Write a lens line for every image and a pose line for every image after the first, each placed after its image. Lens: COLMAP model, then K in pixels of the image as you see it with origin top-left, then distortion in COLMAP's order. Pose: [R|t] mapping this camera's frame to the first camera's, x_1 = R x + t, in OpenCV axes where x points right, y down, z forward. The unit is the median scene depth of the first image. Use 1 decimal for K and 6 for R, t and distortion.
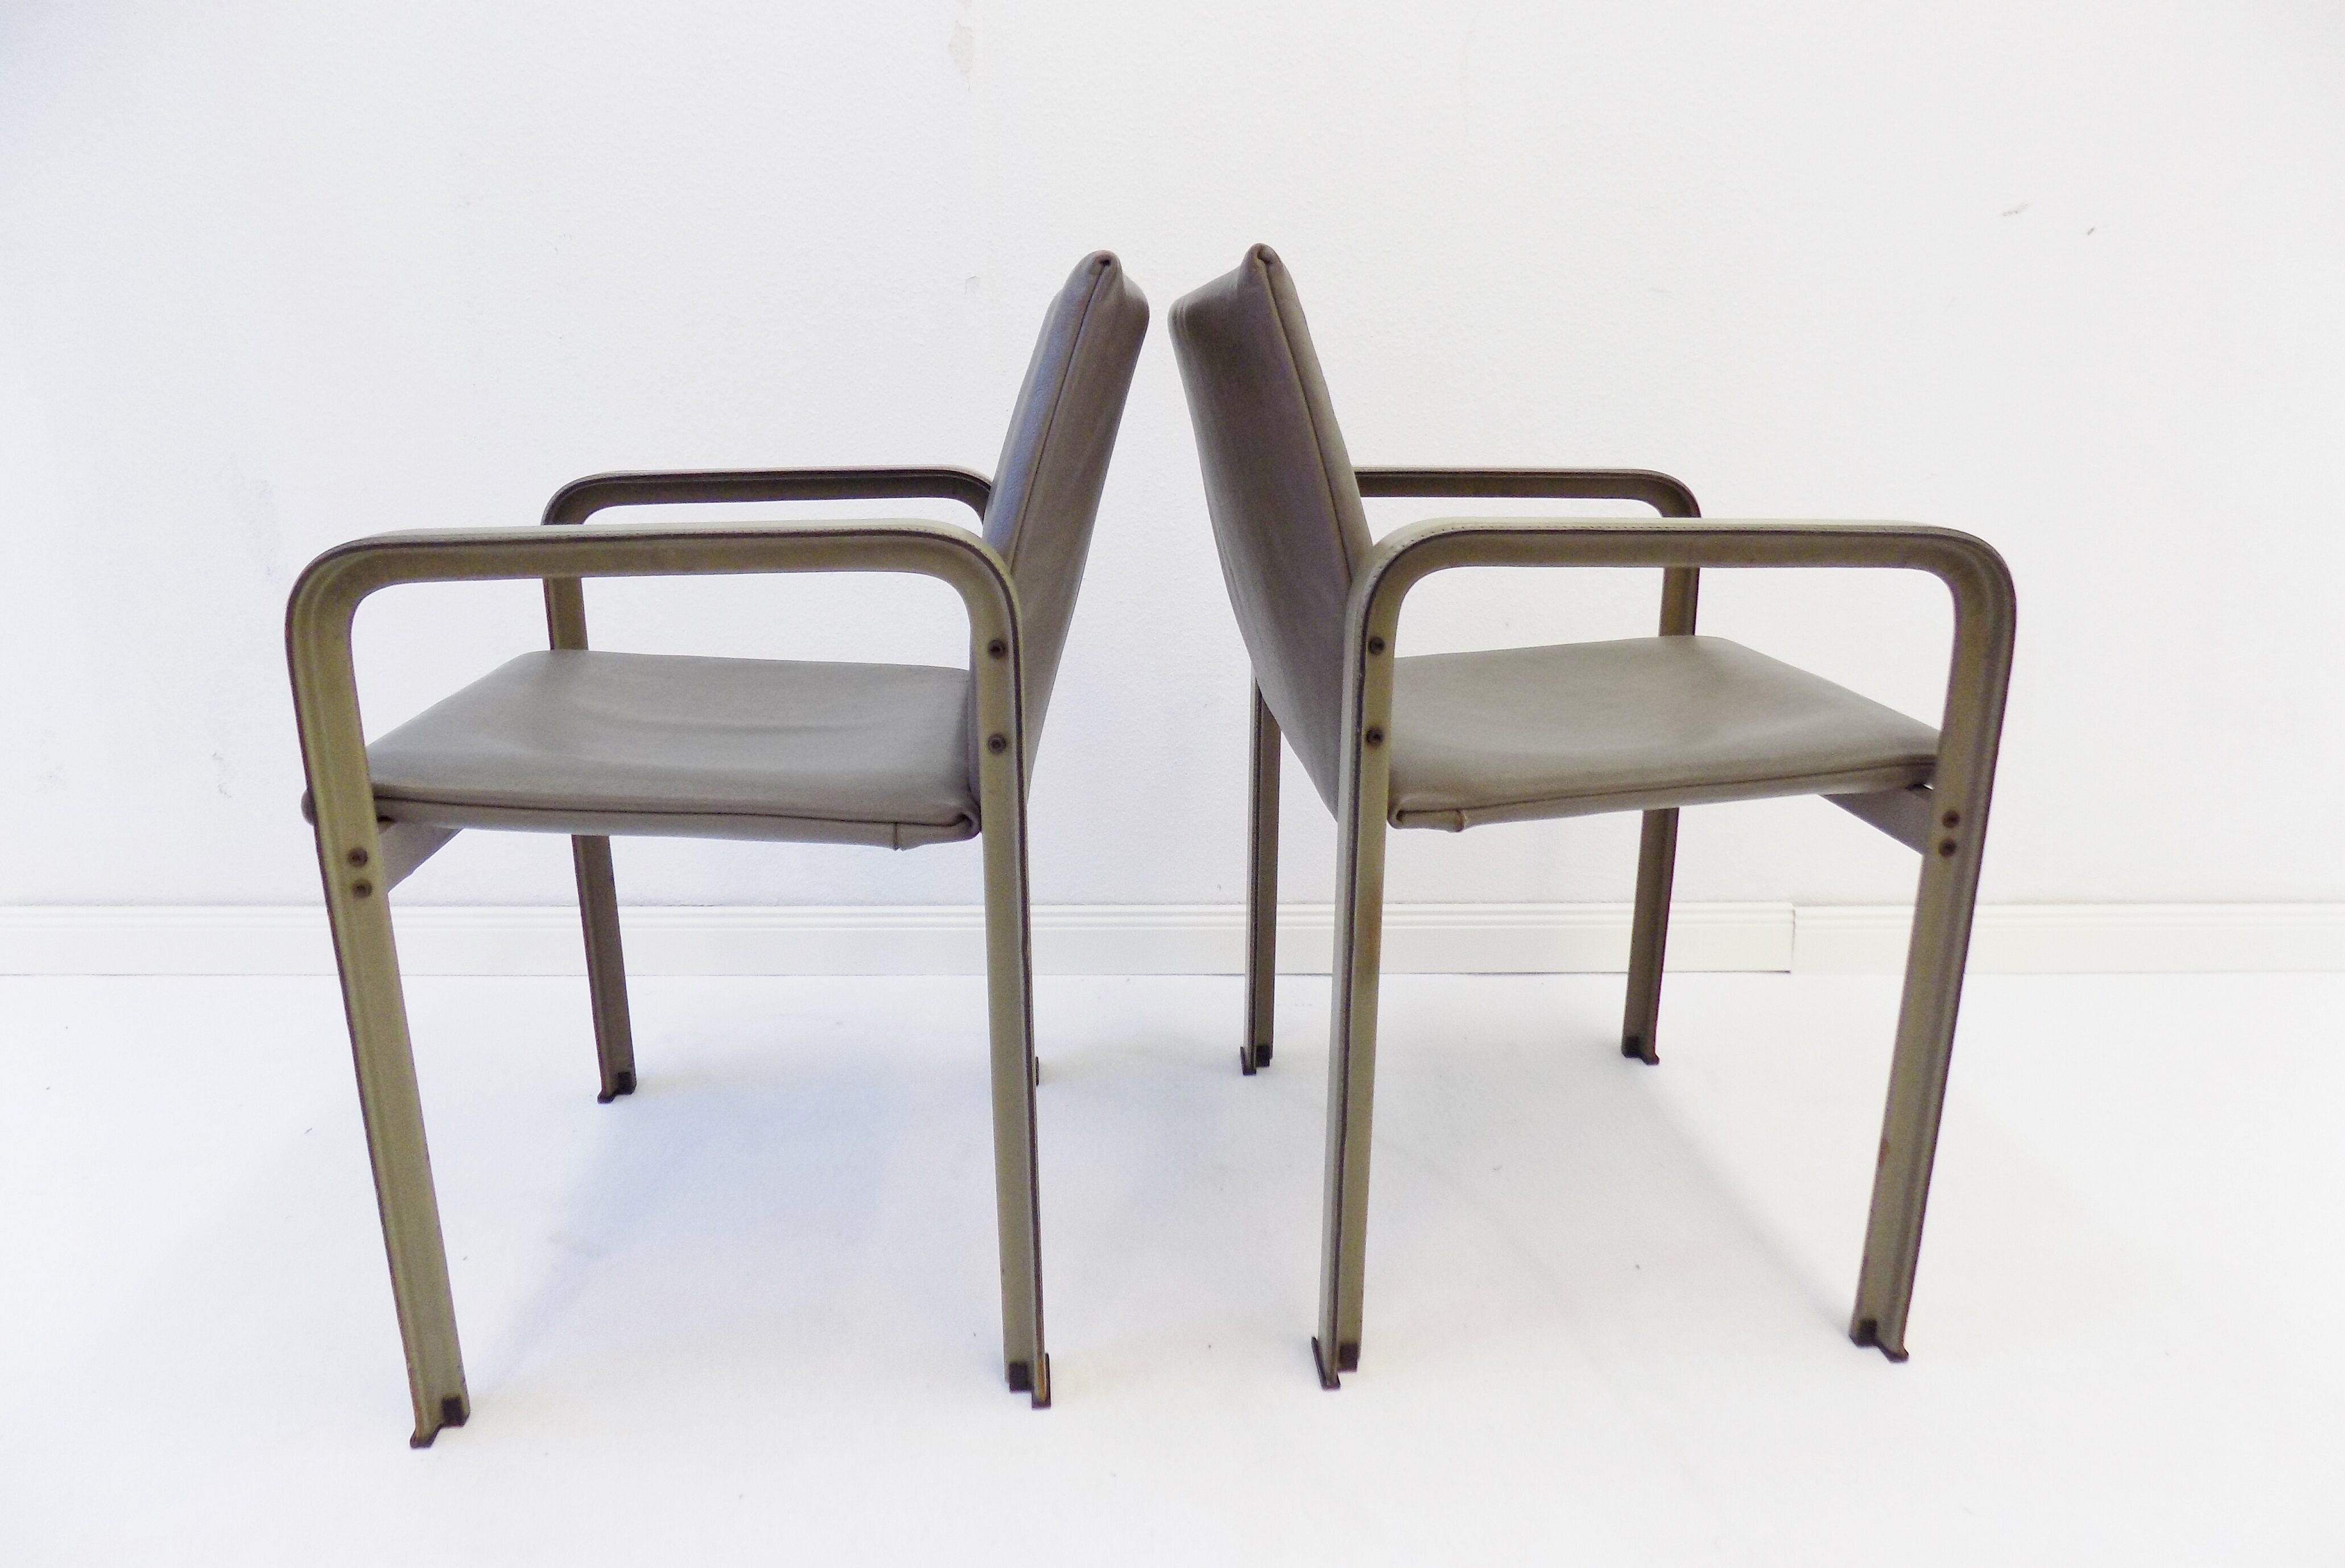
lens RADIAL K [[1555.1, 0, 1172.7], [0, 1555.1, 846.4], [0, 0, 1]] dist [-0.039636, 0.001424]
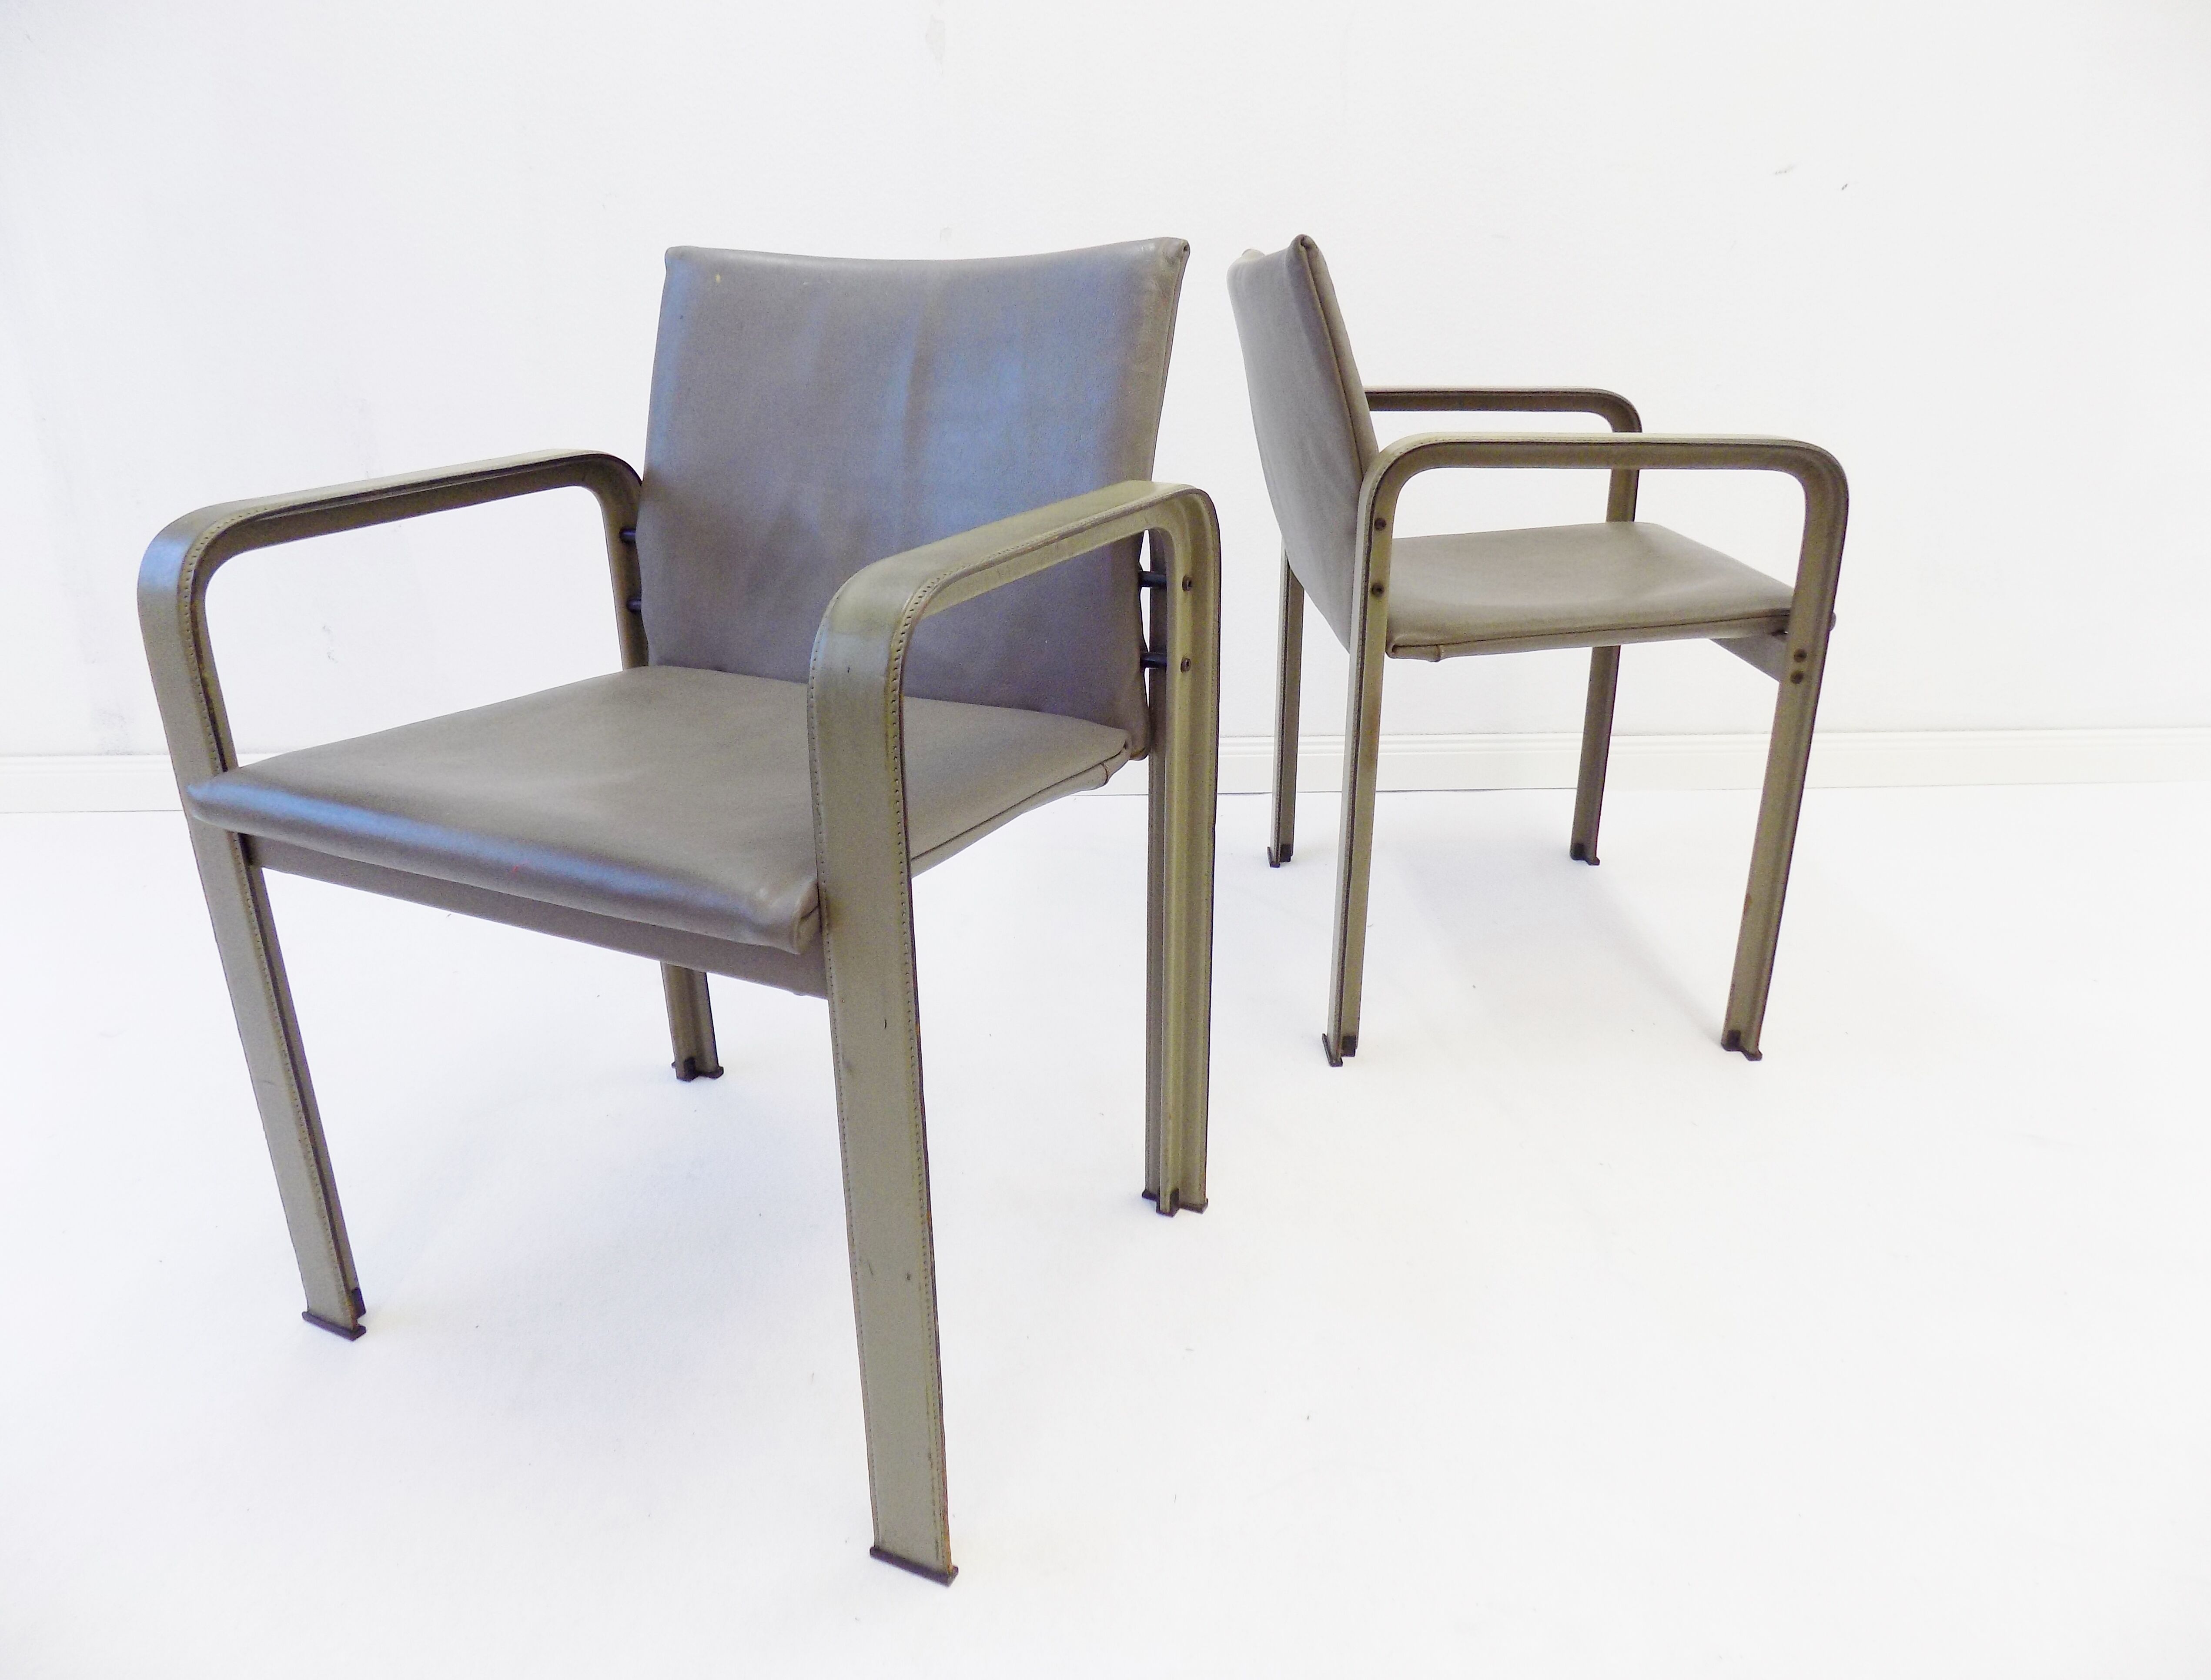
lens RADIAL K [[1471.6, 0, 1105.5], [0, 1471.6, 840.0], [0, 0, 1]] dist [-0.043294, -0.002356]
pose [[0.998414, 0.014879, -0.054297, -0.037534], [-0.010975, 0.997380, 0.071506, 0.058891], [0.055219, -0.070797, 0.995961, -0.329912]]
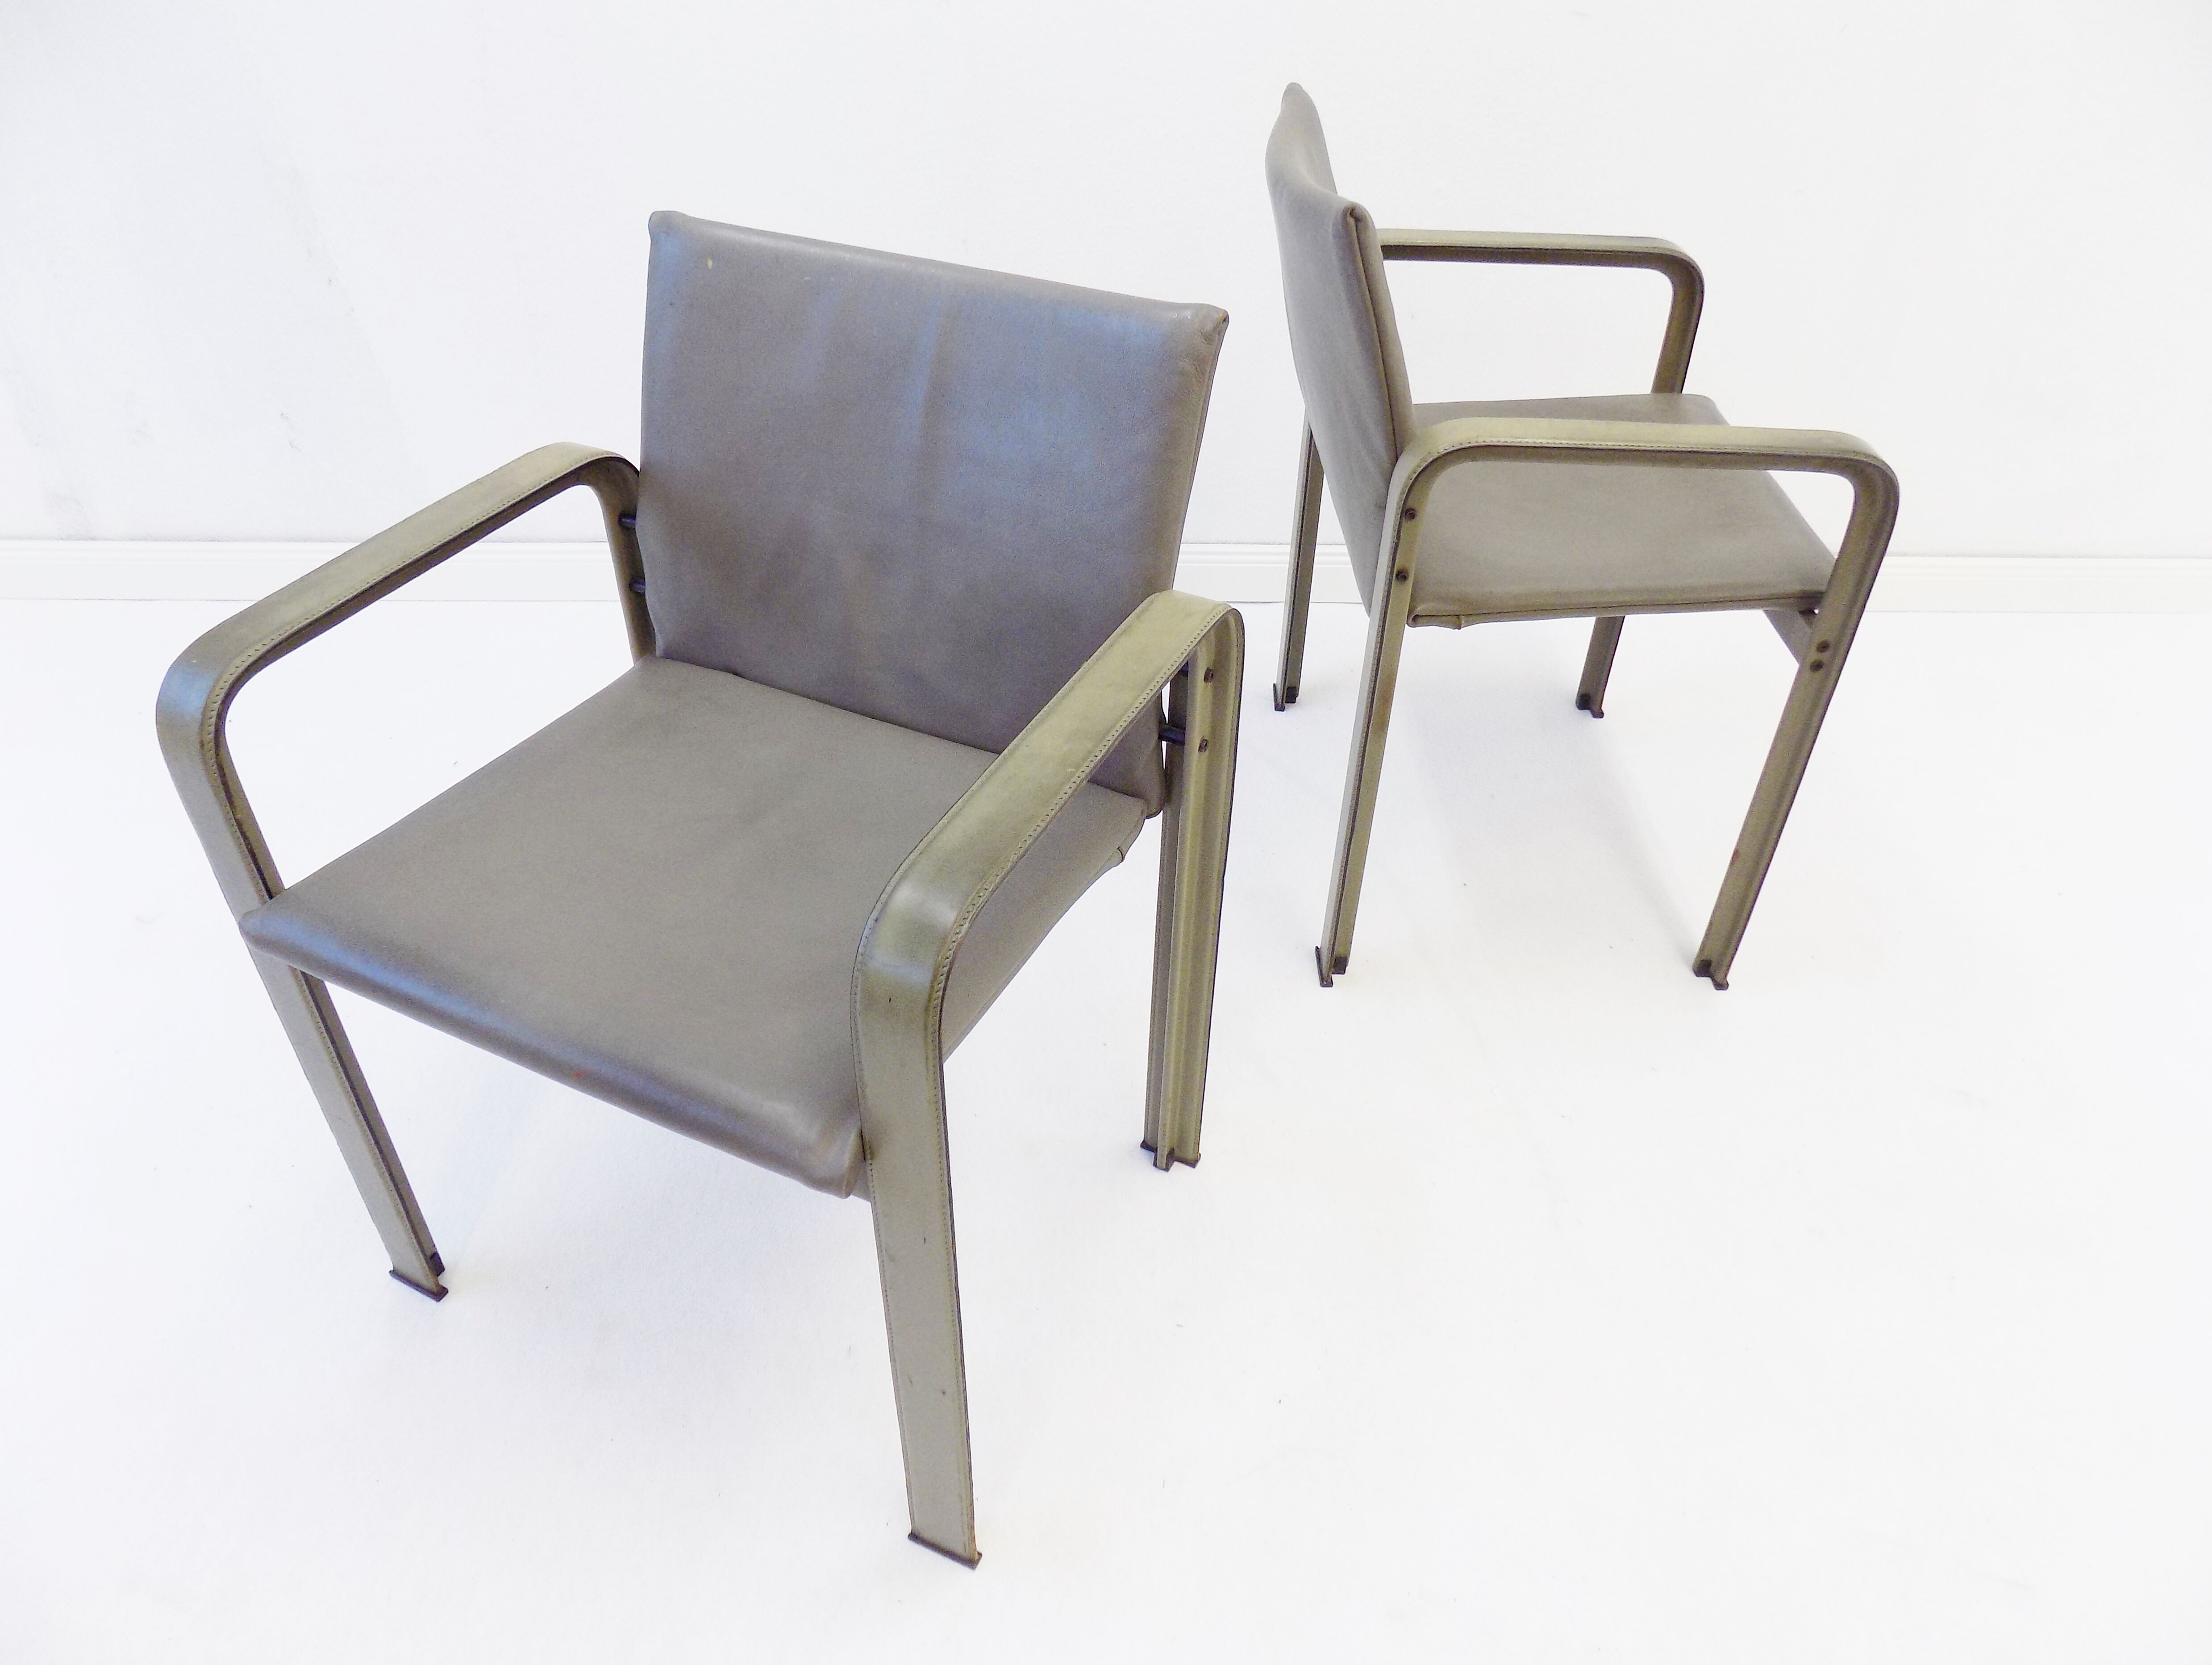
lens RADIAL K [[1517.4, 0, 1106.0], [0, 1517.4, 832.5], [0, 0, 1]] dist [-0.064226, 0.041288]
pose [[0.997939, 0.054115, -0.034498, -0.067477], [-0.037854, 0.930431, 0.364508, -0.314888], [0.051823, -0.362451, 0.930561, -0.310598]]
